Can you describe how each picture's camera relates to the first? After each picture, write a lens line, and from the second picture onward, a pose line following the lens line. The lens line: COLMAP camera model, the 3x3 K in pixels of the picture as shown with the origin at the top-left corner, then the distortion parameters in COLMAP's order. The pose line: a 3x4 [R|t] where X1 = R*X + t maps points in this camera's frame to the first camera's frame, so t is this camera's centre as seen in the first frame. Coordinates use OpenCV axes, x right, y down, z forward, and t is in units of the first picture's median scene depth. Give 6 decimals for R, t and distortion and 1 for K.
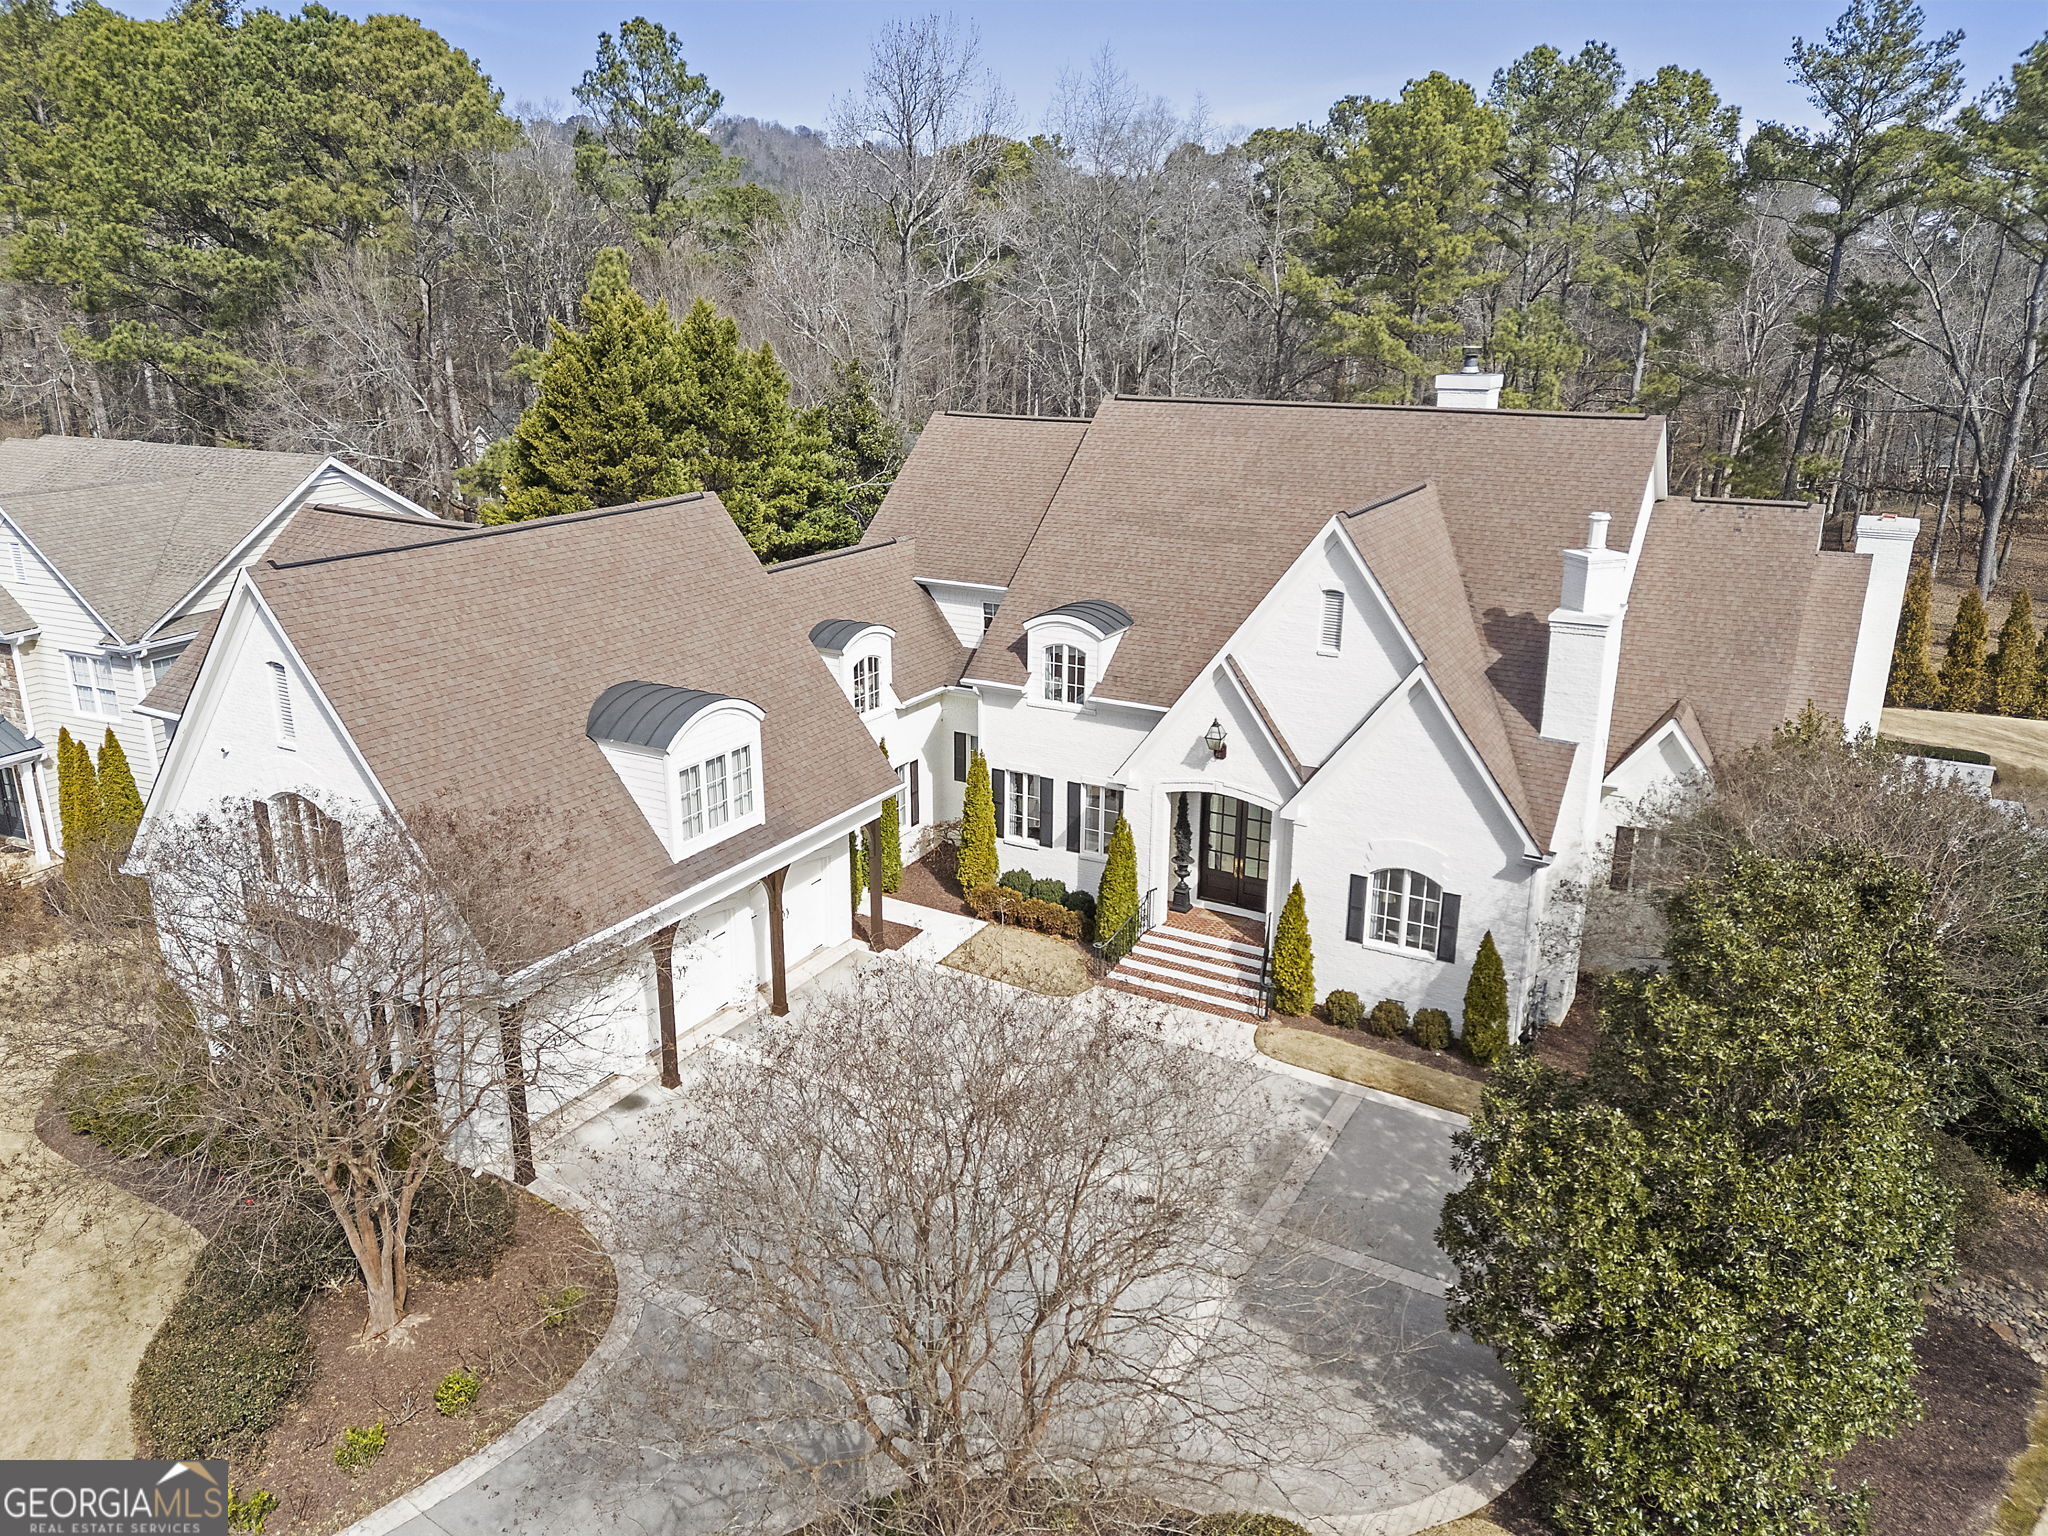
lens RADIAL K [[1383.4, 0, 1024.0], [0, 1383.4, 768.0], [0, 0, 1]] dist [0.031927, 0.000369]
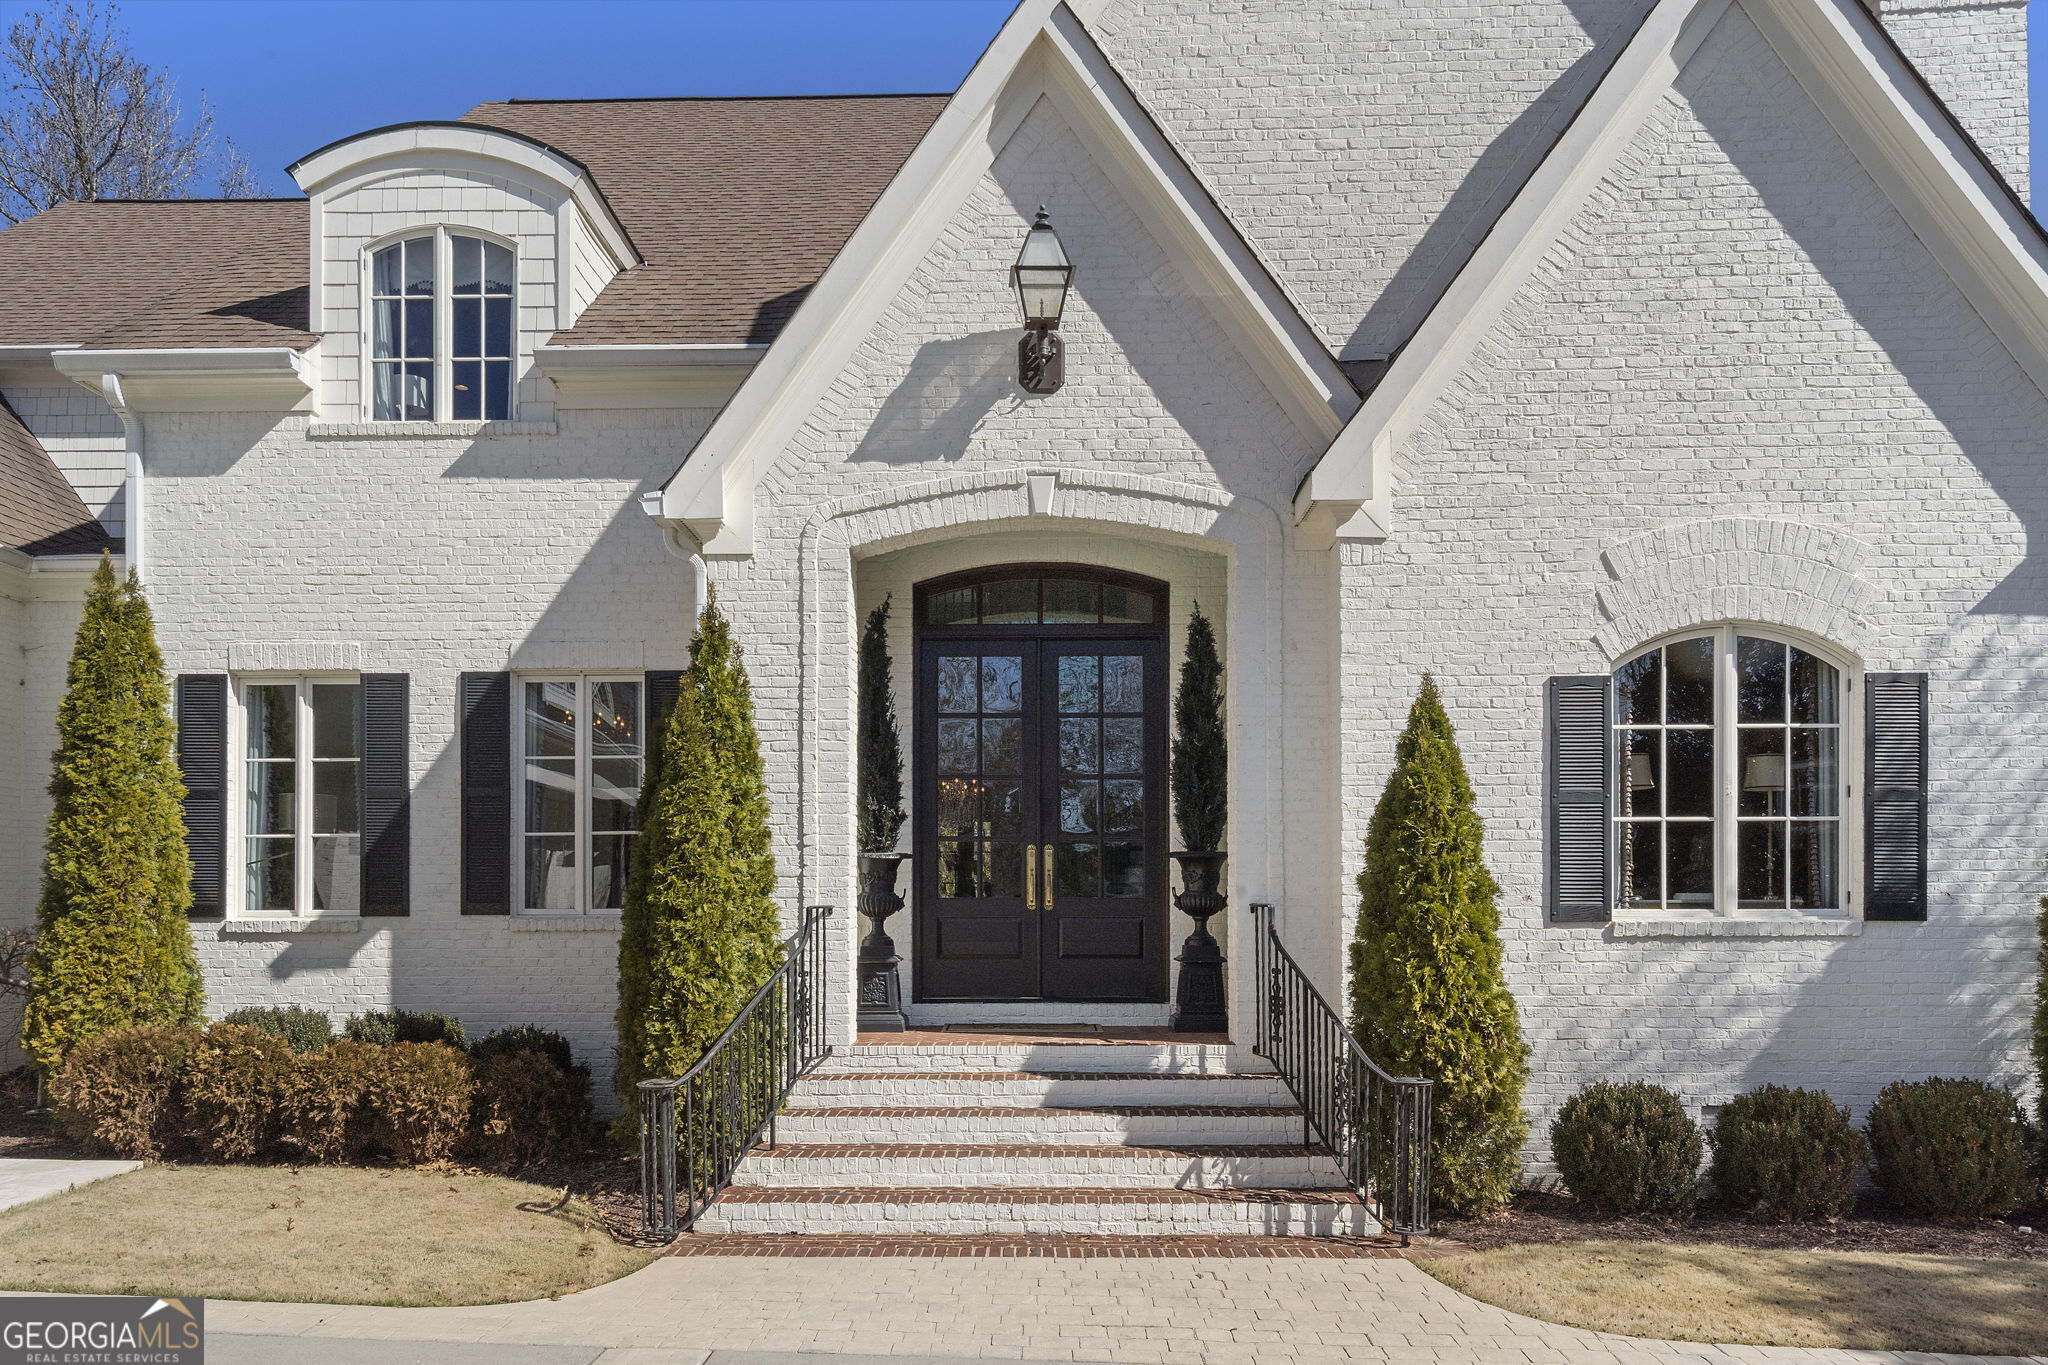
lens RADIAL K [[1449.7, 0, 1029.3], [0, 1449.7, 881.4], [0, 0, 1]] dist [-0.002711, -0.003686]
pose [[0.887518, -0.003684, 0.460759, -0.004505], [0.151261, 0.946881, -0.283790, 0.166892], [-0.435238, 0.321563, 0.840931, 0.710902]]
